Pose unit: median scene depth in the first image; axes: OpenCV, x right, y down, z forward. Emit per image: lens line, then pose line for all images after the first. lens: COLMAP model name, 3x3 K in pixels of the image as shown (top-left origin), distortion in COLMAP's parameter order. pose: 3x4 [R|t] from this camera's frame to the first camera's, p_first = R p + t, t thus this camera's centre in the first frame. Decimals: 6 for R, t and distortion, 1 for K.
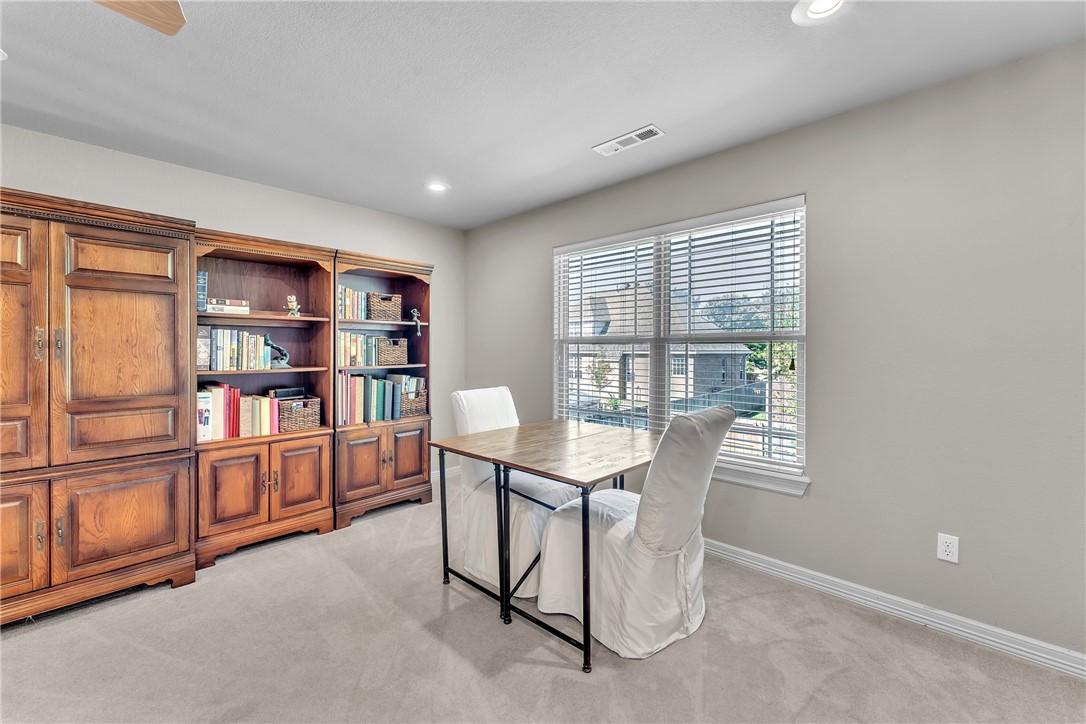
lens RADIAL K [[444.6, 0, 540.2], [0, 444.6, 359.2], [0, 0, 1]] dist [-0.001320, -0.000408]
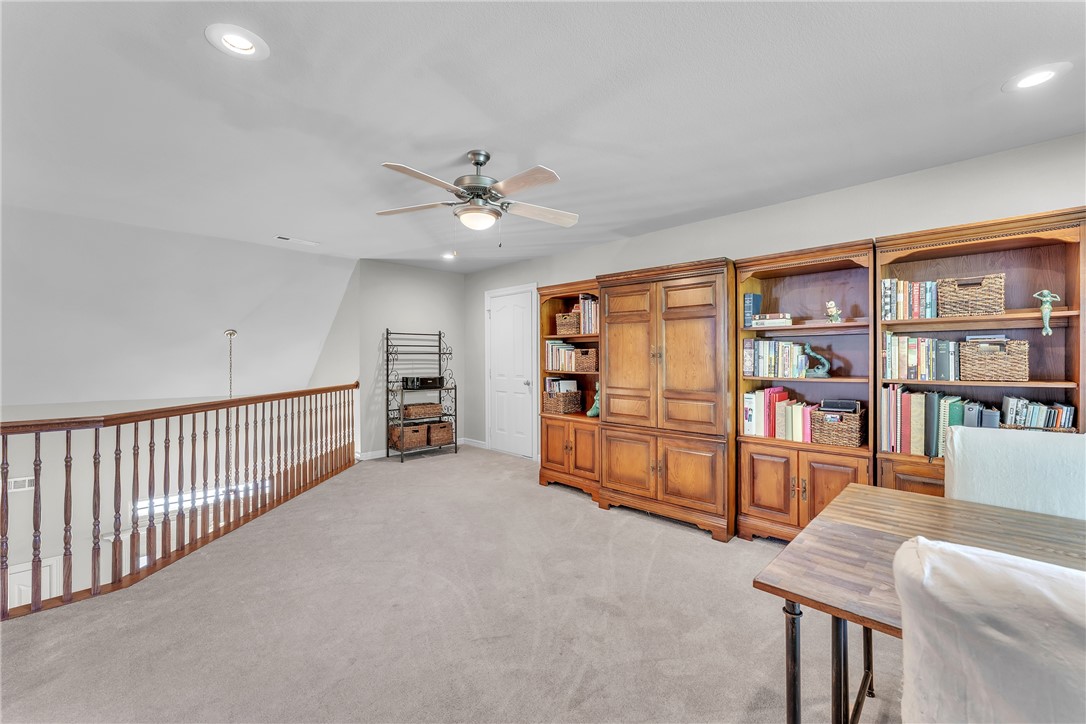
lens RADIAL K [[444.6, 0, 540.2], [0, 444.6, 359.2], [0, 0, 1]] dist [-0.001320, -0.000408]
pose [[-0.021843, 0.003105, -0.999757, 0.435941], [-0.017834, 0.999835, 0.003495, -0.012961], [0.999602, 0.017906, -0.021784, 0.434842]]
